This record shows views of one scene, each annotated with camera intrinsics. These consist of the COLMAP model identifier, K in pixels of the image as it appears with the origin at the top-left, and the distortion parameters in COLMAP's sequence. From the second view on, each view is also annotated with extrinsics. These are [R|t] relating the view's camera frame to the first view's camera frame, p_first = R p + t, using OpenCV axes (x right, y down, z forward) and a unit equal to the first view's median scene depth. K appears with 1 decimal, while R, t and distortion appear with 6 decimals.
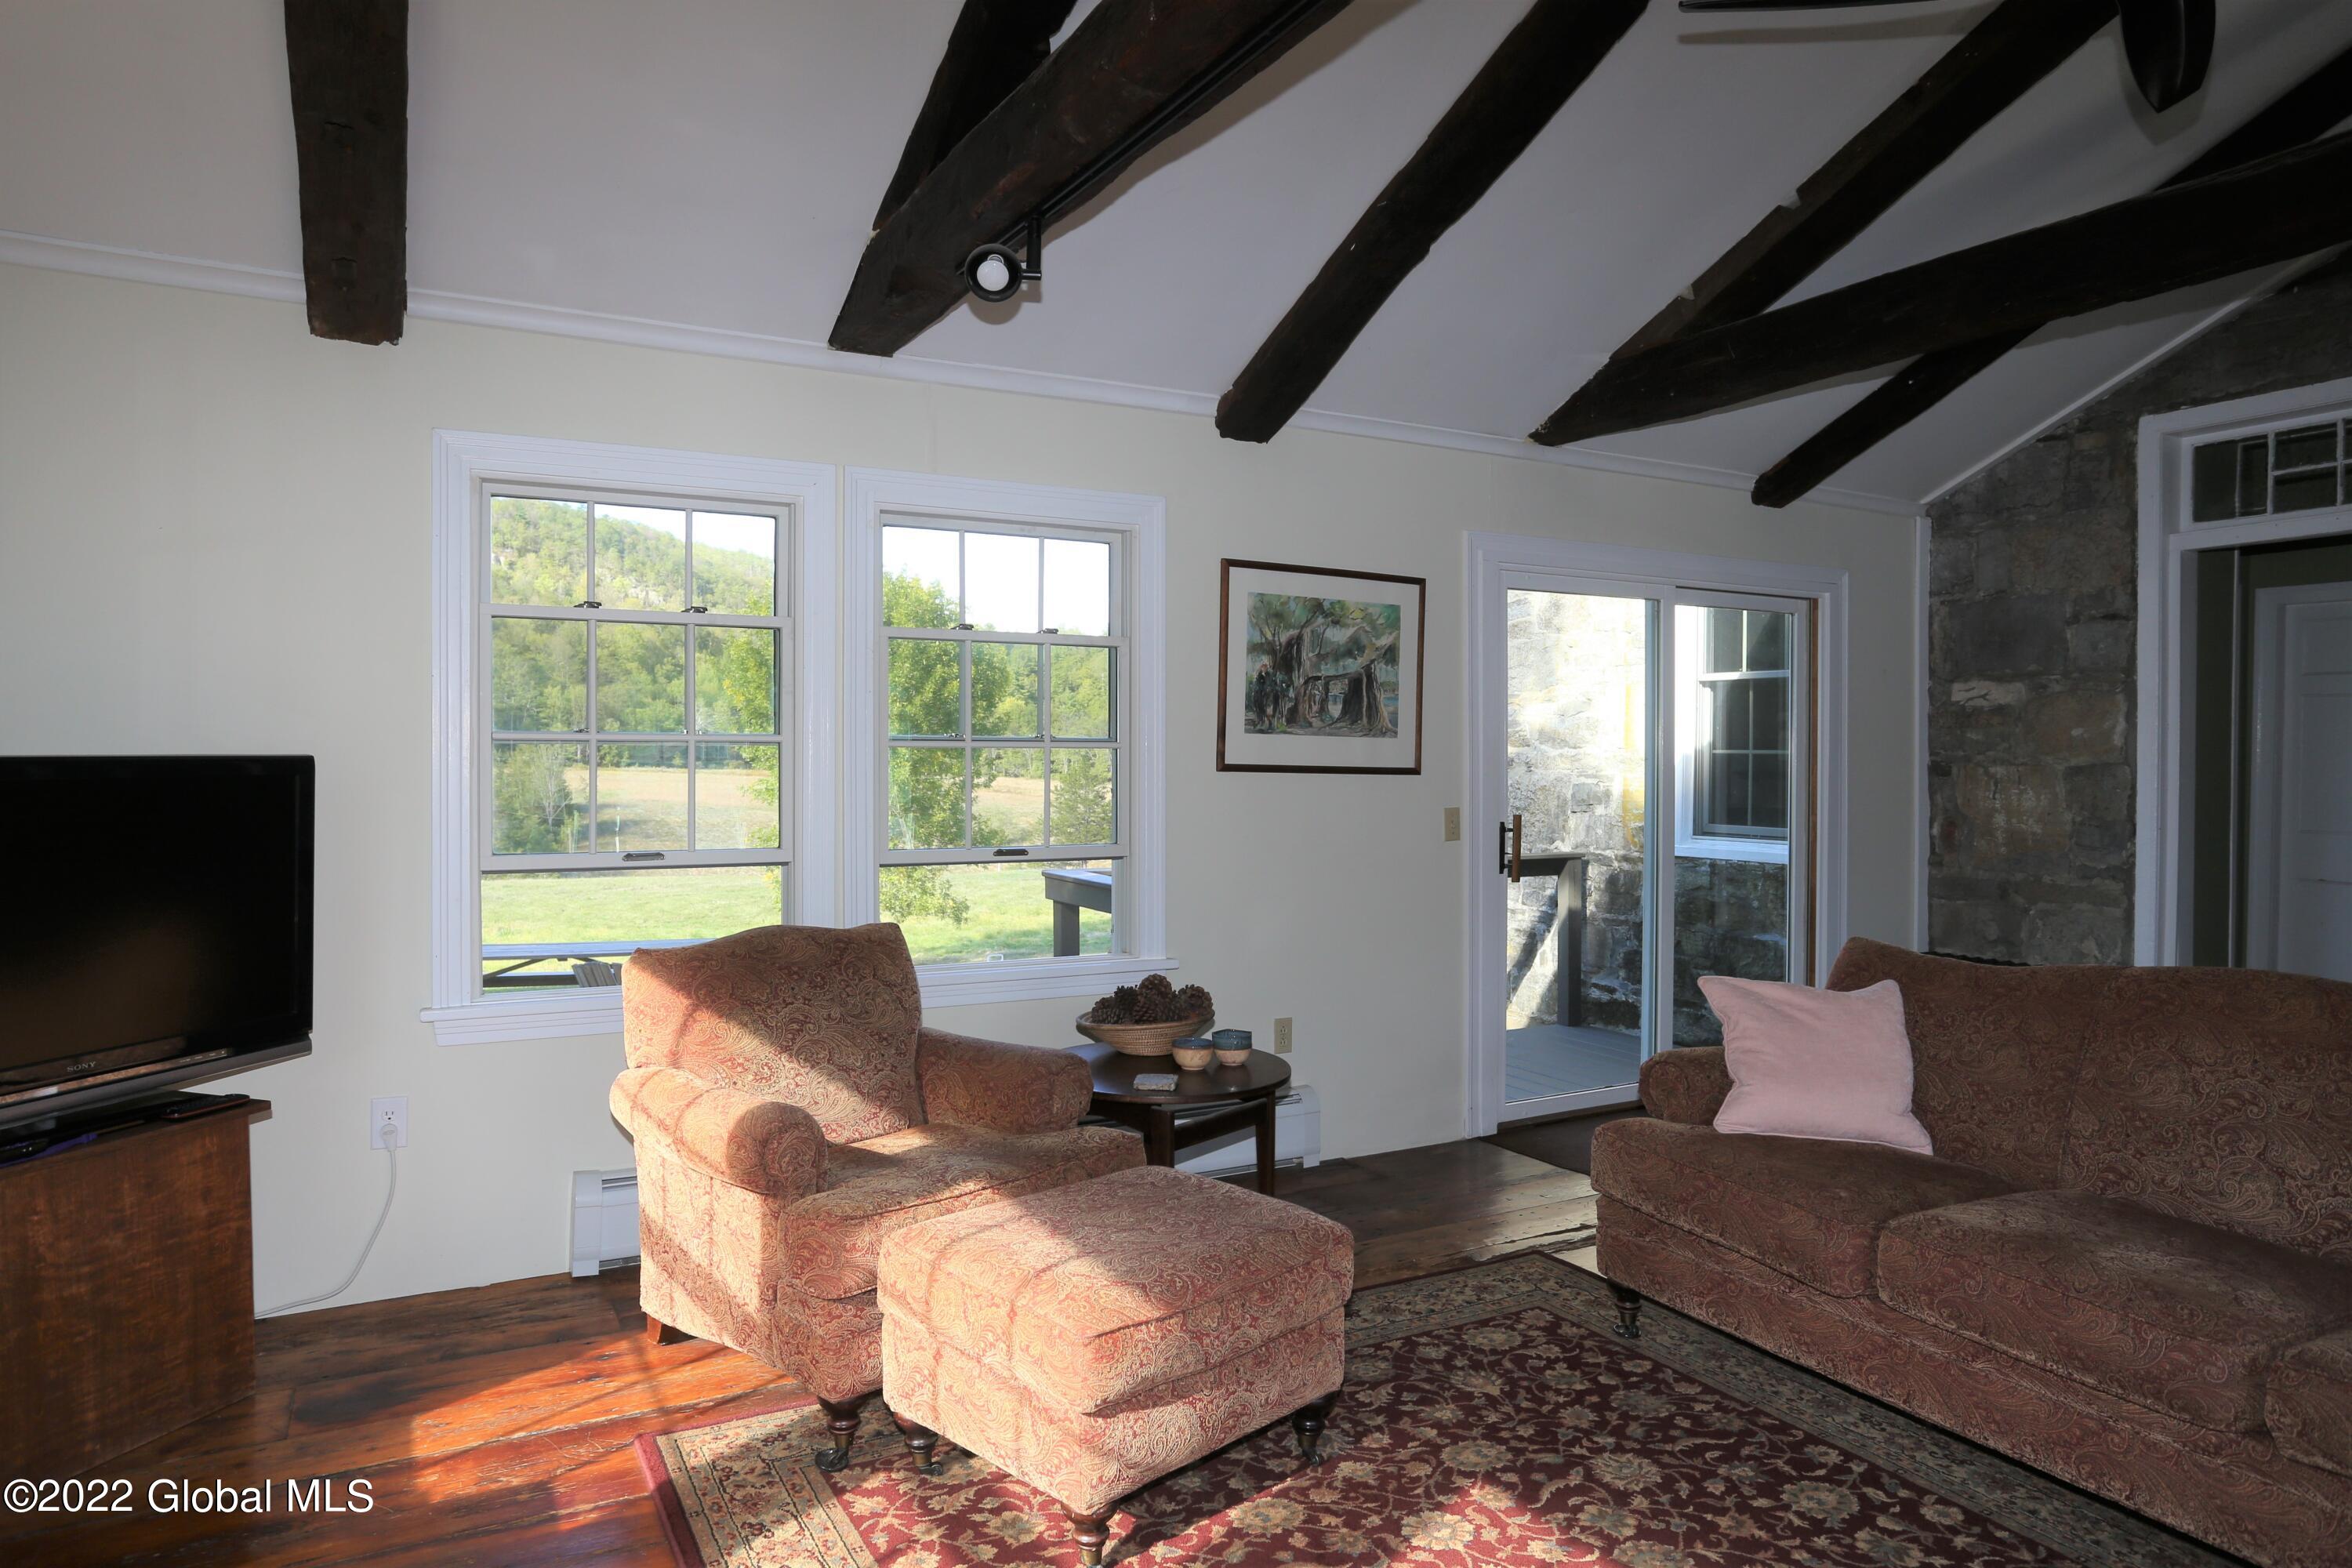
lens RADIAL K [[1455.3, 0, 1176.0], [0, 1455.3, 784.0], [0, 0, 1]] dist [-0.019211, 0.001843]
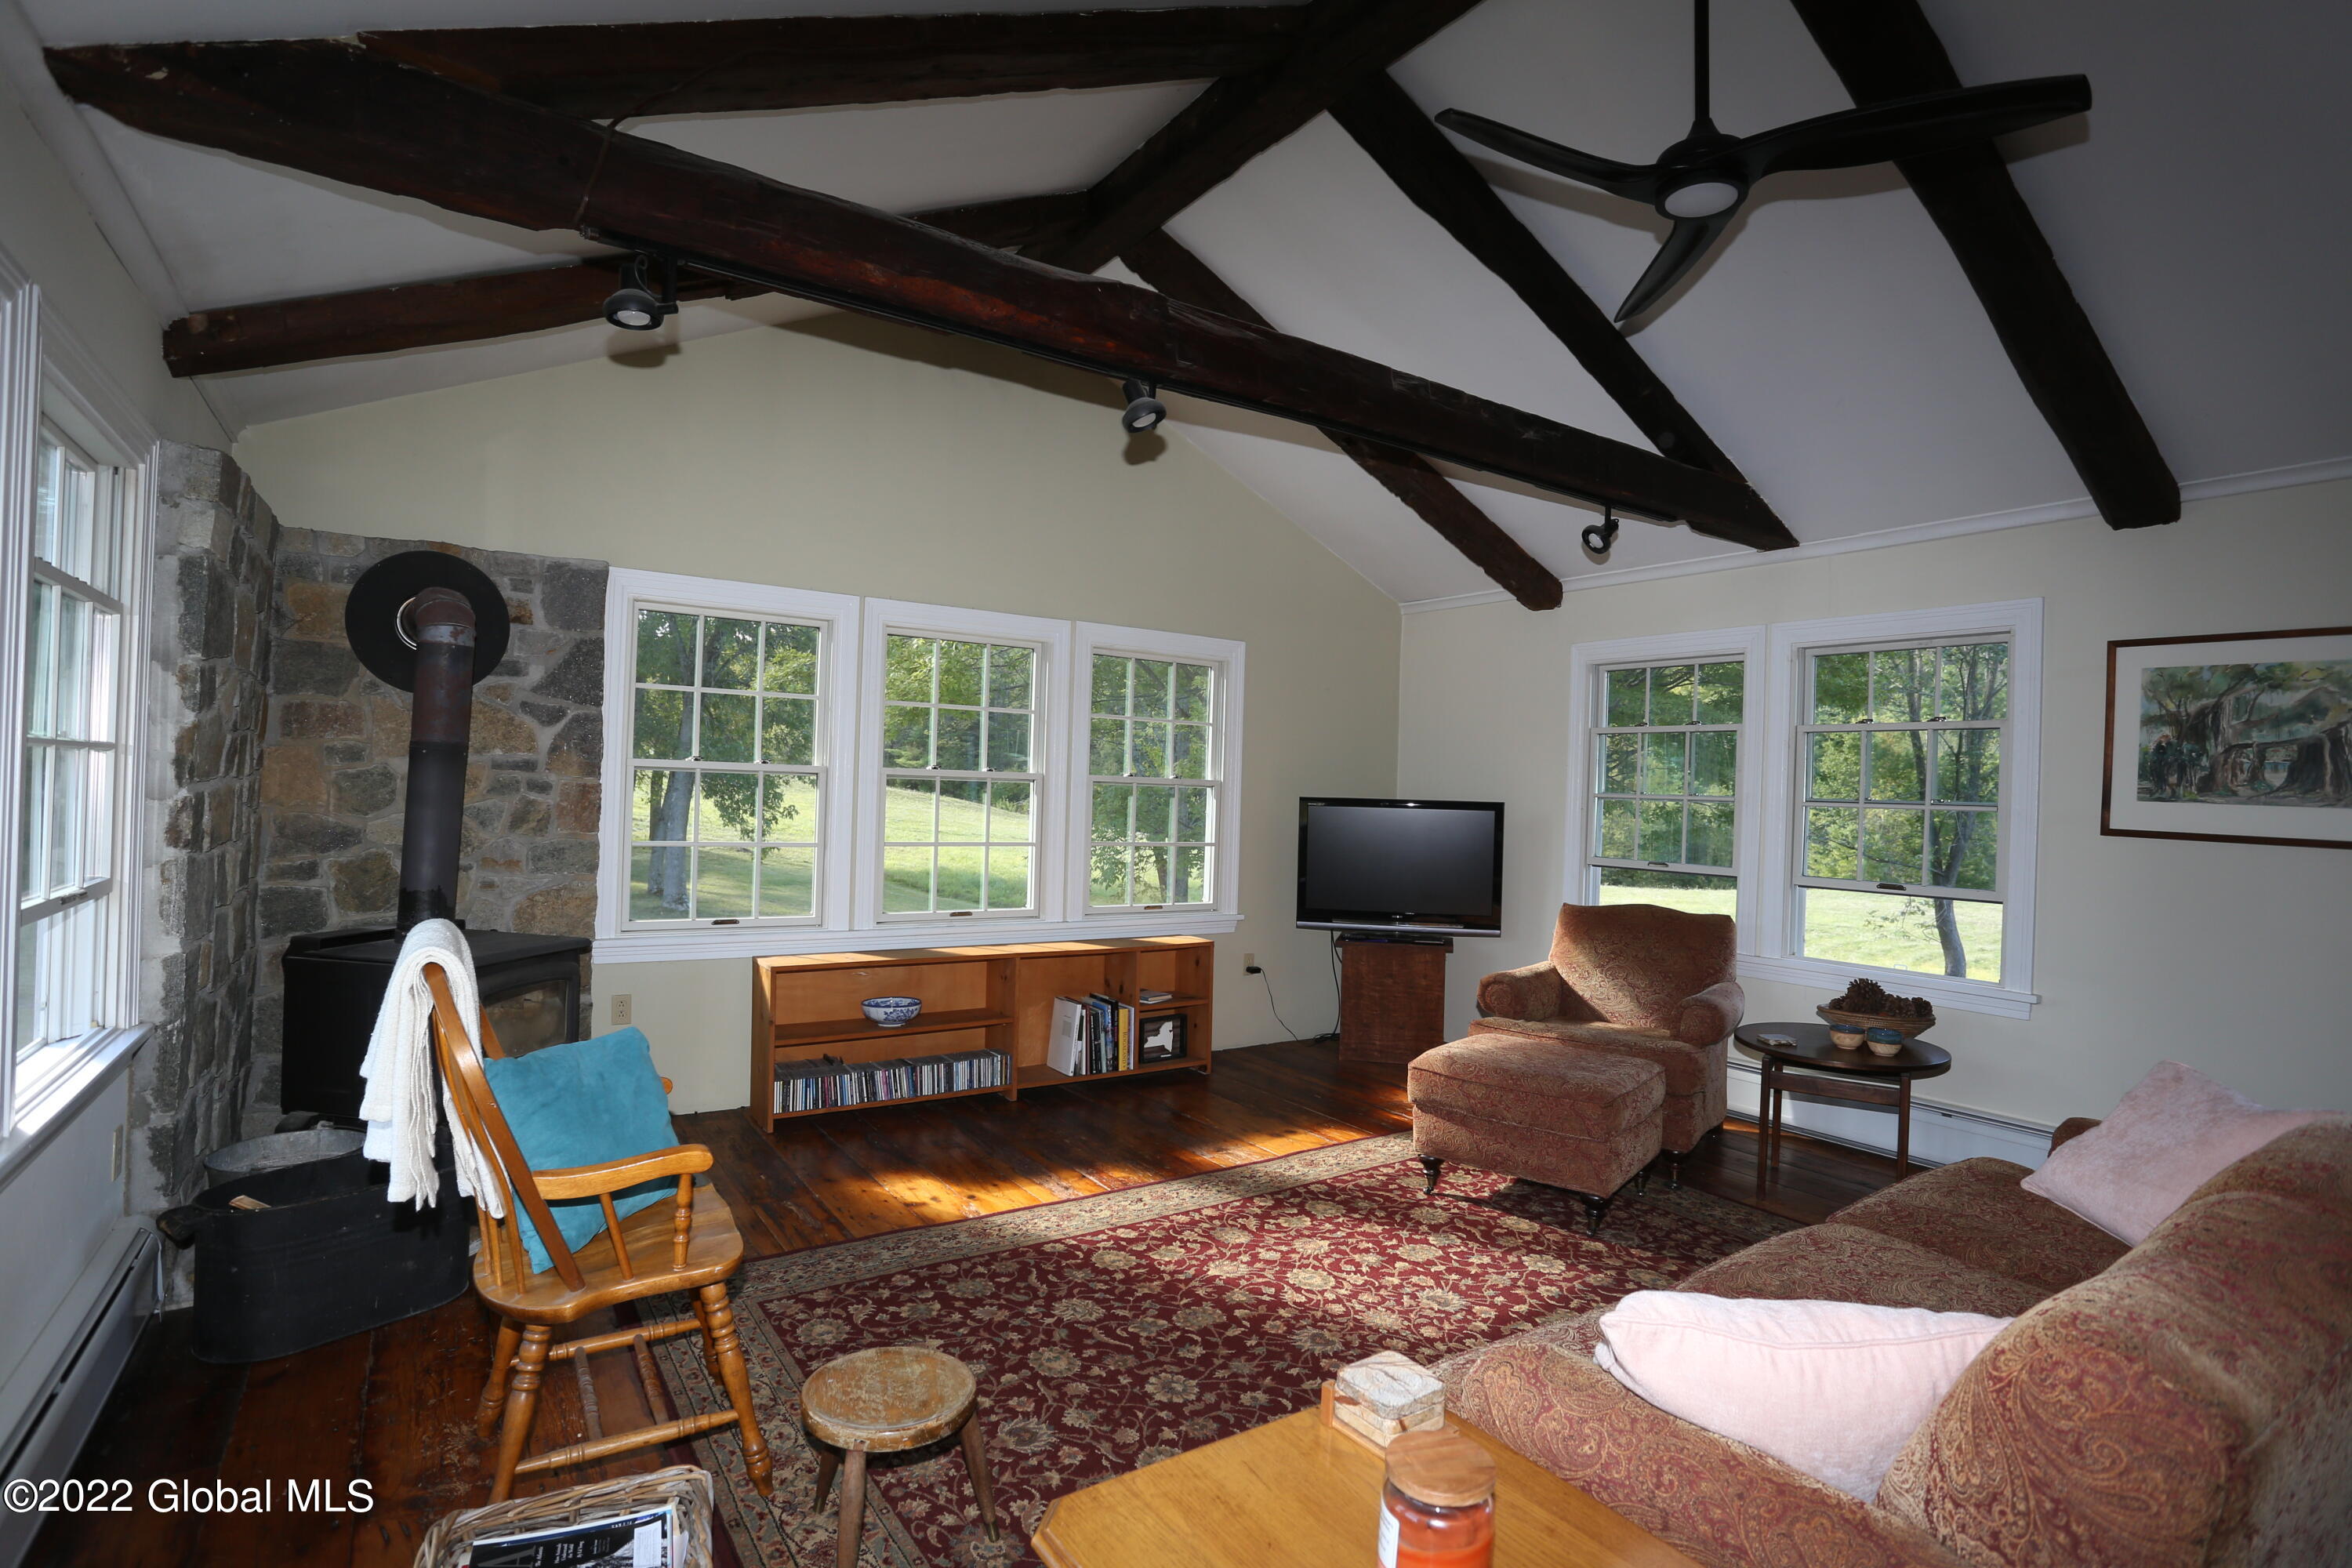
lens RADIAL K [[1154.3, 0, 1176.0], [0, 1154.3, 784.0], [0, 0, 1]] dist [-0.091081, 0.051126]
pose [[0.097485, -0.002099, -0.995235, 1.489037], [-0.045654, 0.998936, -0.006579, -0.018822], [0.994189, 0.046077, 0.097285, 0.423896]]
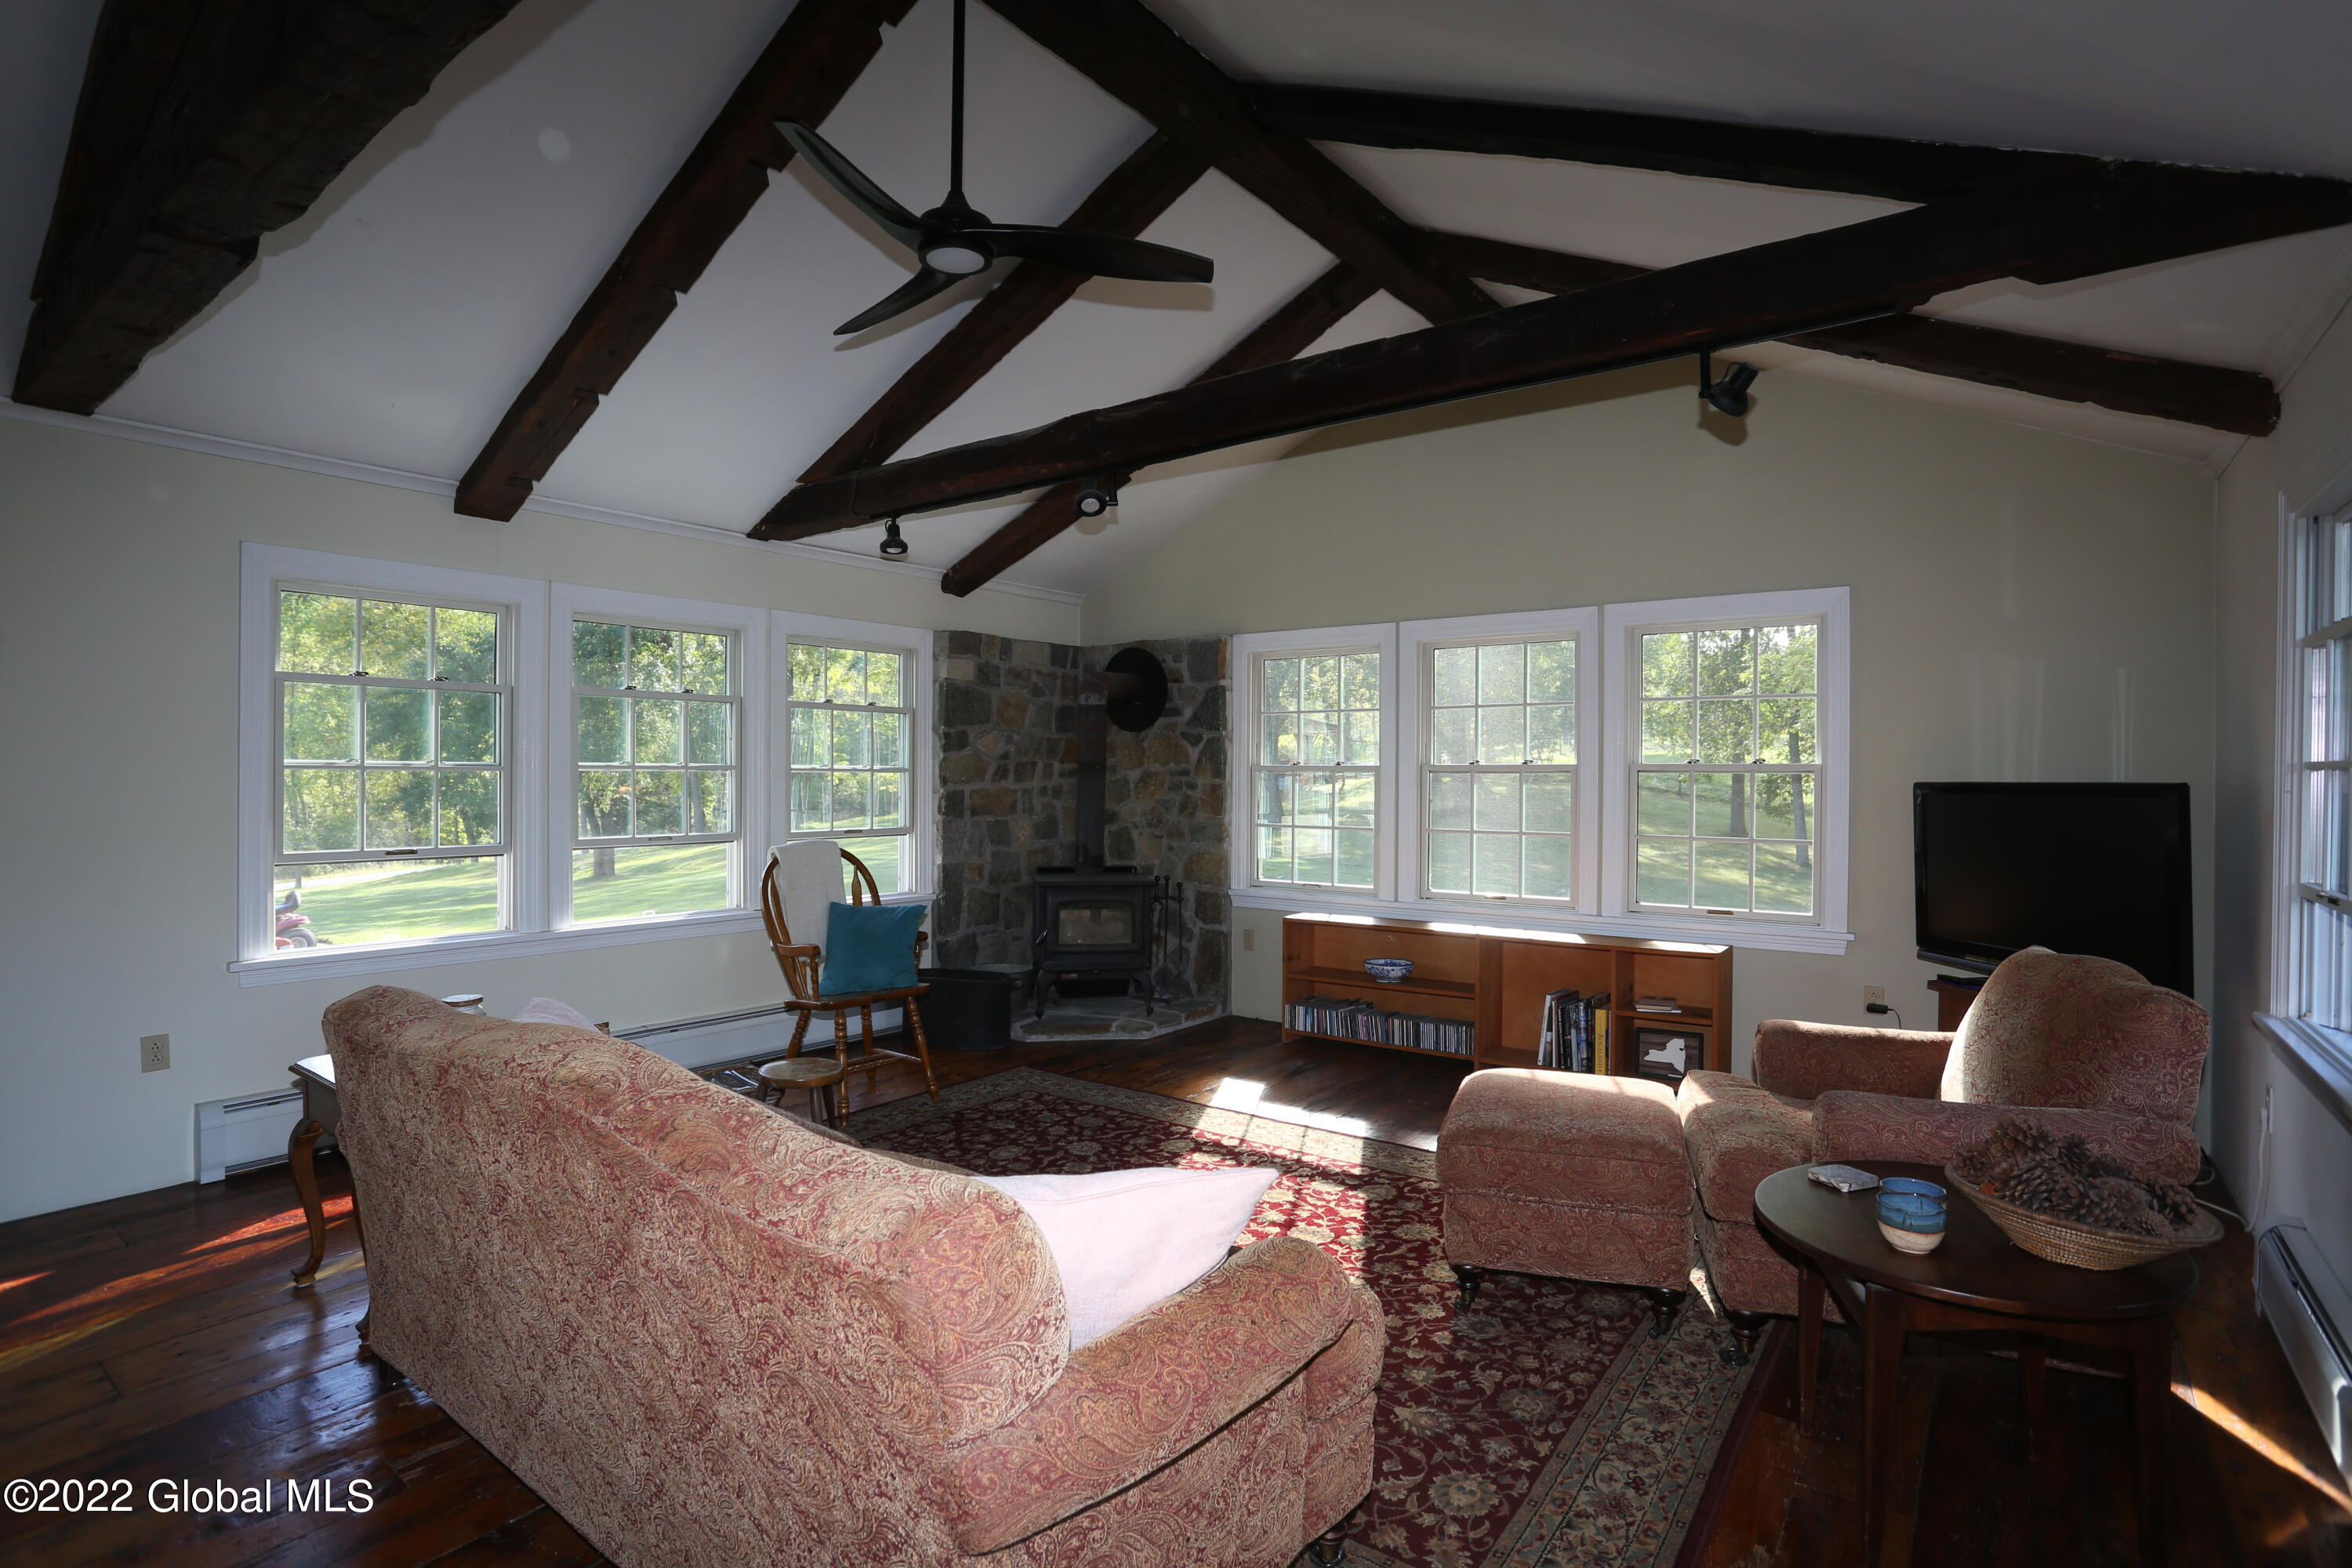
lens RADIAL K [[1154.3, 0, 1176.0], [0, 1154.3, 784.0], [0, 0, 1]] dist [-0.091081, 0.051126]
pose [[-0.911694, 0.000278, -0.410870, 0.857186], [-0.009247, 0.999733, 0.021194, -0.043178], [0.410766, 0.023122, -0.911448, 2.051816]]
